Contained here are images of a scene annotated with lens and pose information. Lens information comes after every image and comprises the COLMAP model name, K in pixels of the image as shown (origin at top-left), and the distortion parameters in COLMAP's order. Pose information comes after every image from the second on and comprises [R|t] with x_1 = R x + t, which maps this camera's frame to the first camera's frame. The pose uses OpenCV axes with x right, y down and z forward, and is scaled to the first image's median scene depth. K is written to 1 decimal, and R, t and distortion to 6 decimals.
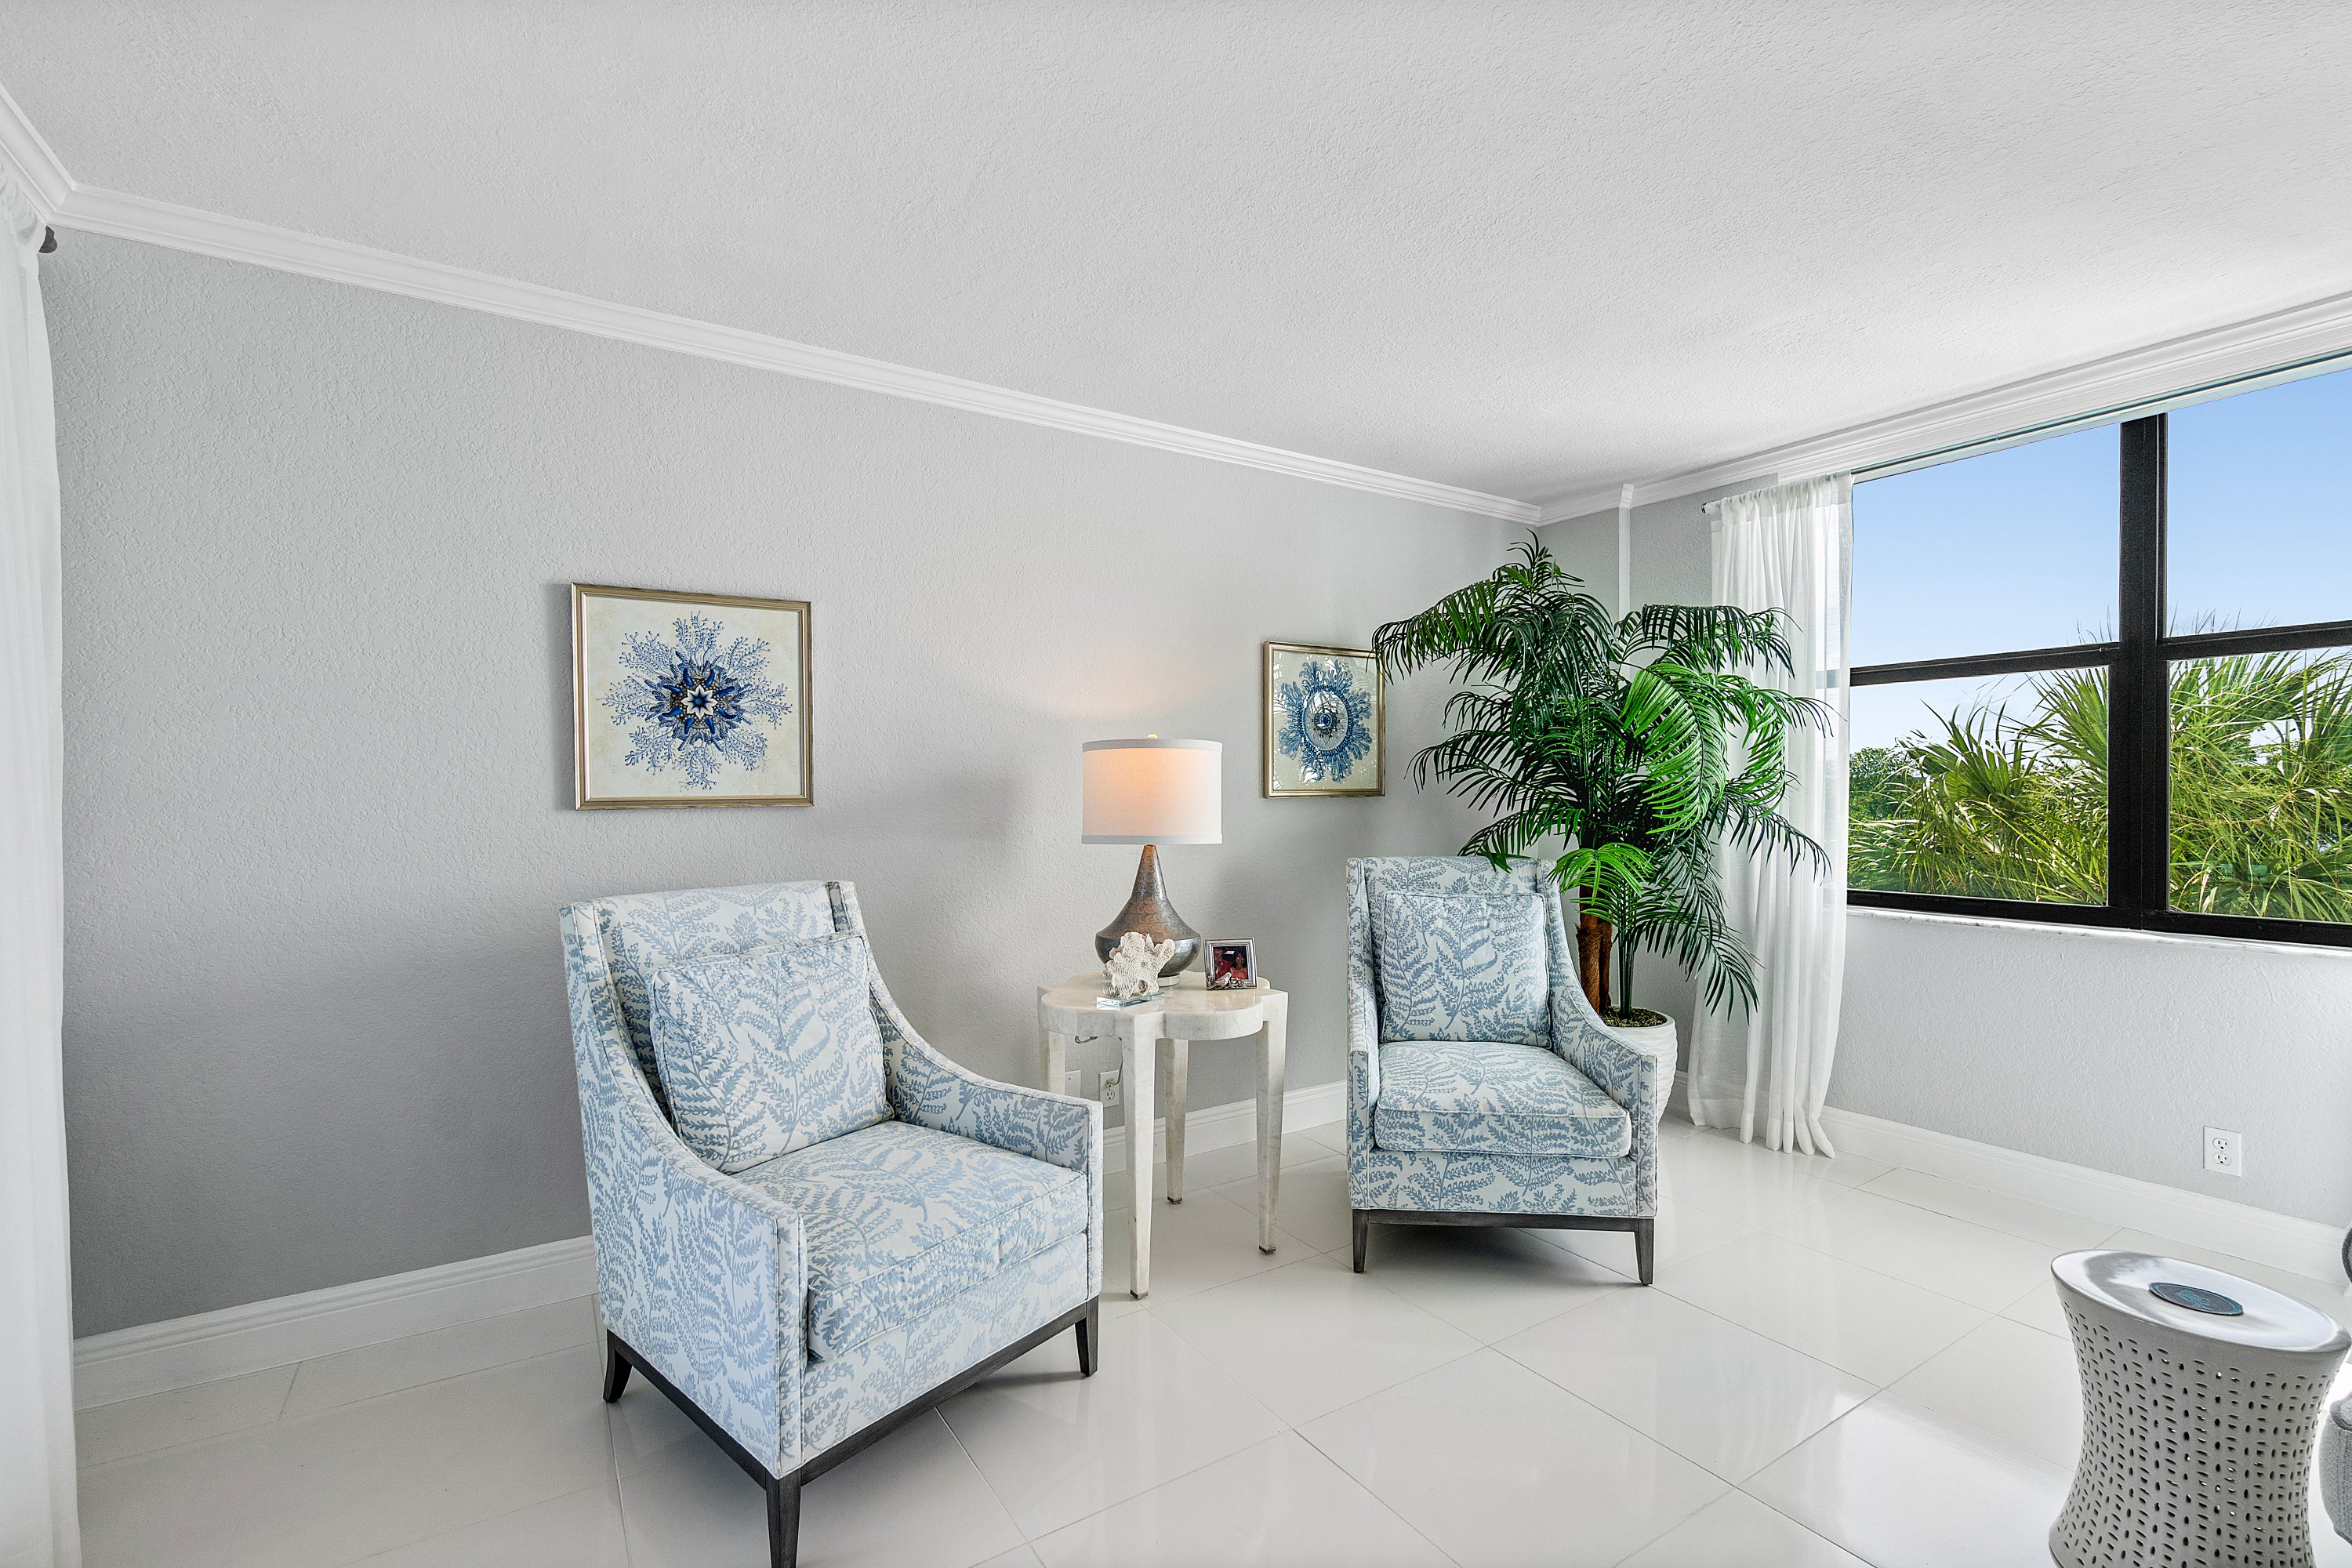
lens RADIAL K [[1044.6, 0, 1174.8], [0, 1044.6, 818.5], [0, 0, 1]] dist [0.003562, -0.001797]
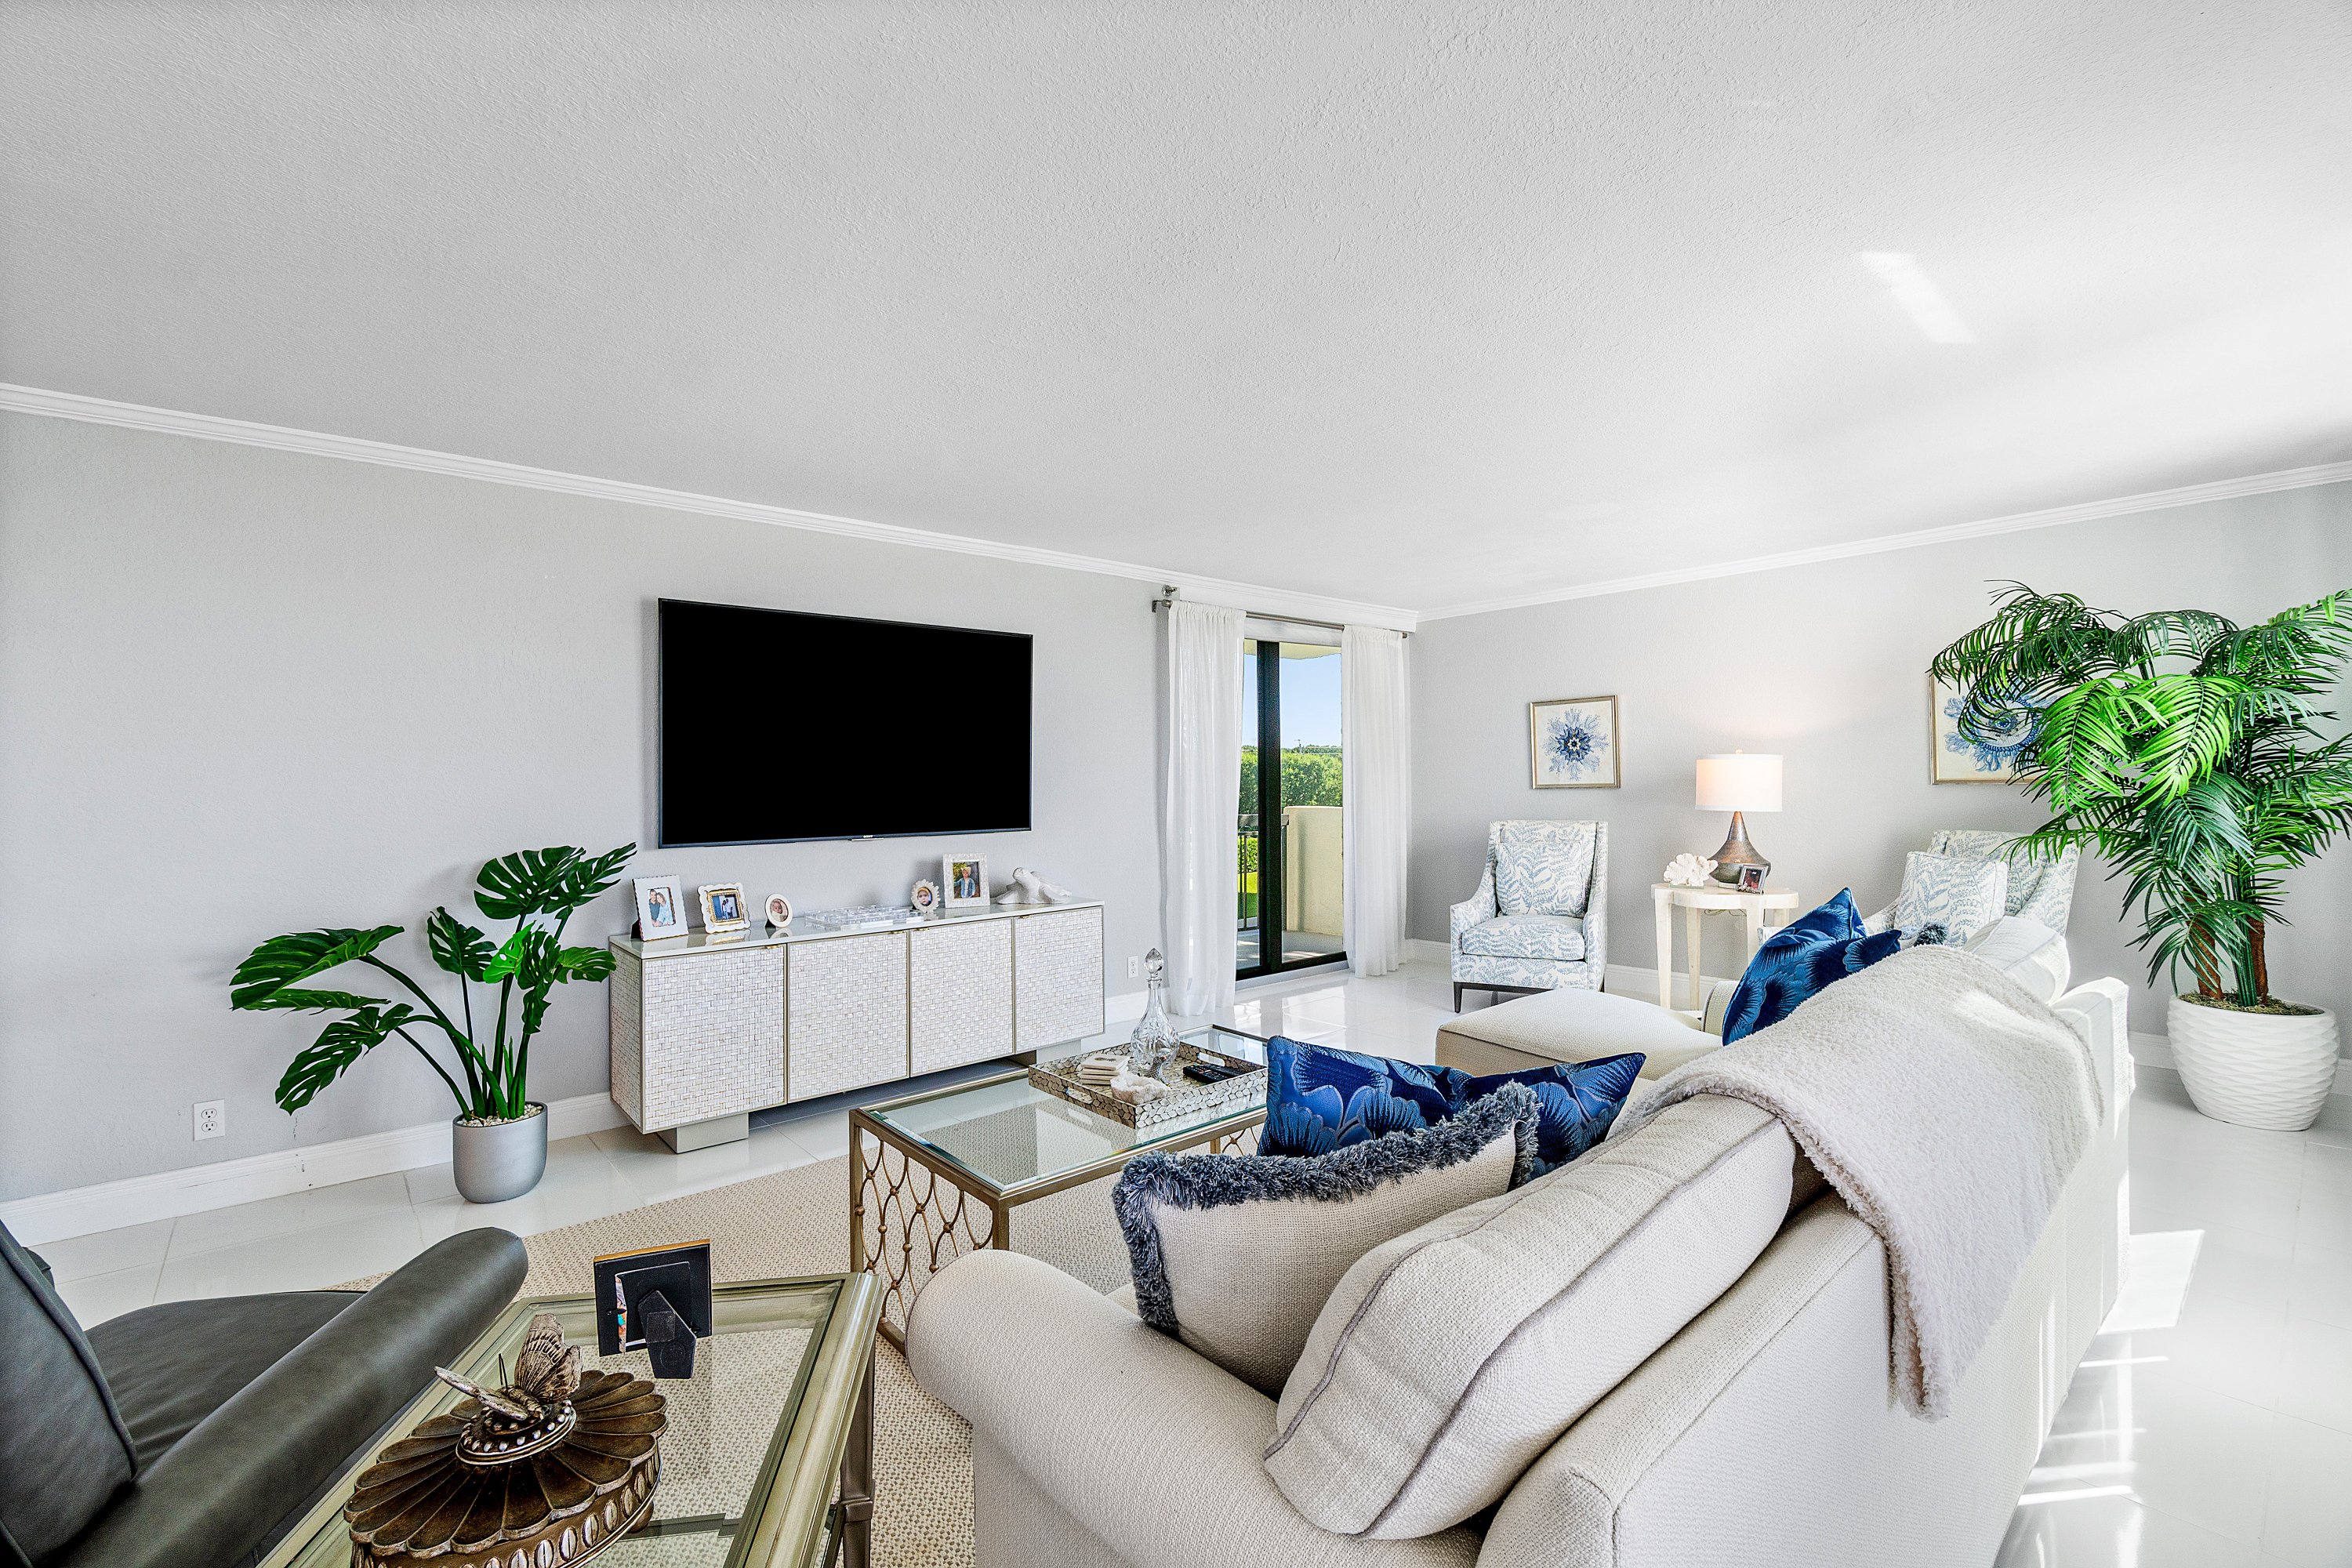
lens RADIAL K [[1016.4, 0, 1170.6], [0, 1016.4, 777.1], [0, 0, 1]] dist [0.002374, -0.000006]
pose [[0.132606, 0.001470, -0.991168, 1.712157], [-0.007949, 0.999968, 0.000419, -0.029153], [0.991137, 0.007823, 0.132613, -0.225417]]
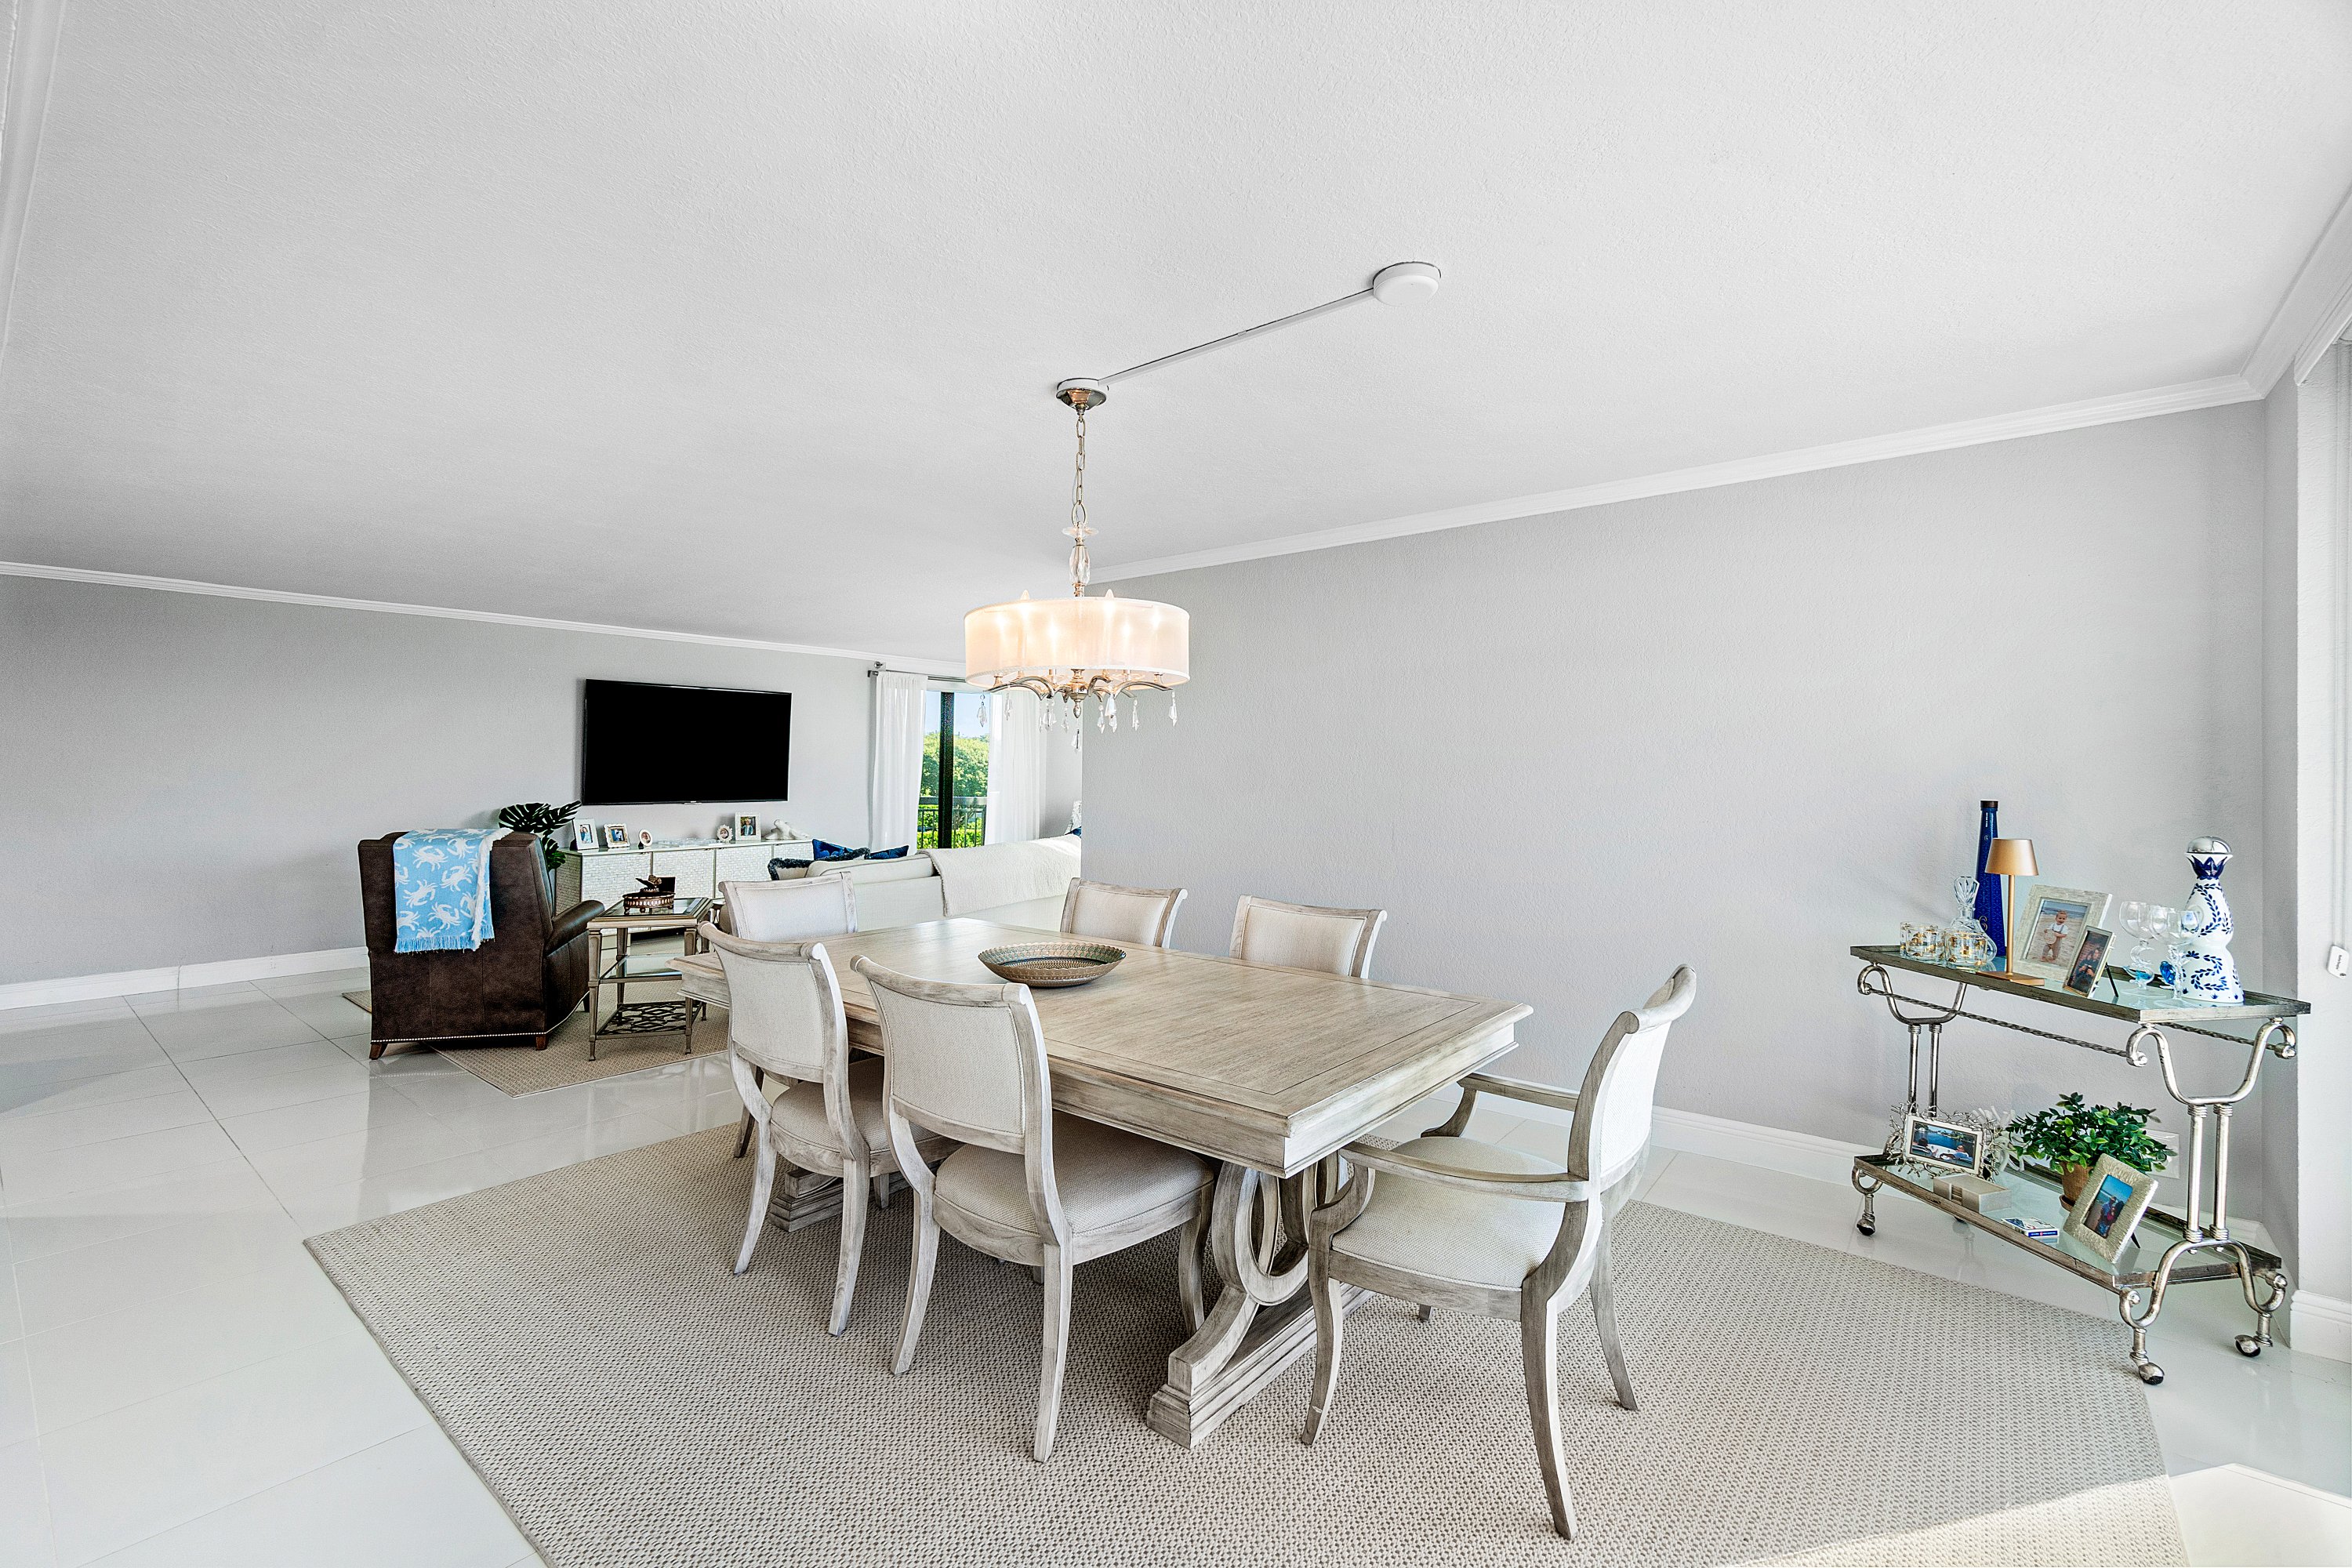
lens RADIAL K [[1044.6, 0, 1181.9], [0, 1044.6, 763.7], [0, 0, 1]] dist [0.003562, -0.001797]
pose [[0.297132, 0.002469, -0.954833, 3.487919], [-0.026263, 0.999639, -0.005588, -0.066701], [0.954475, 0.026737, 0.297090, -0.021247]]
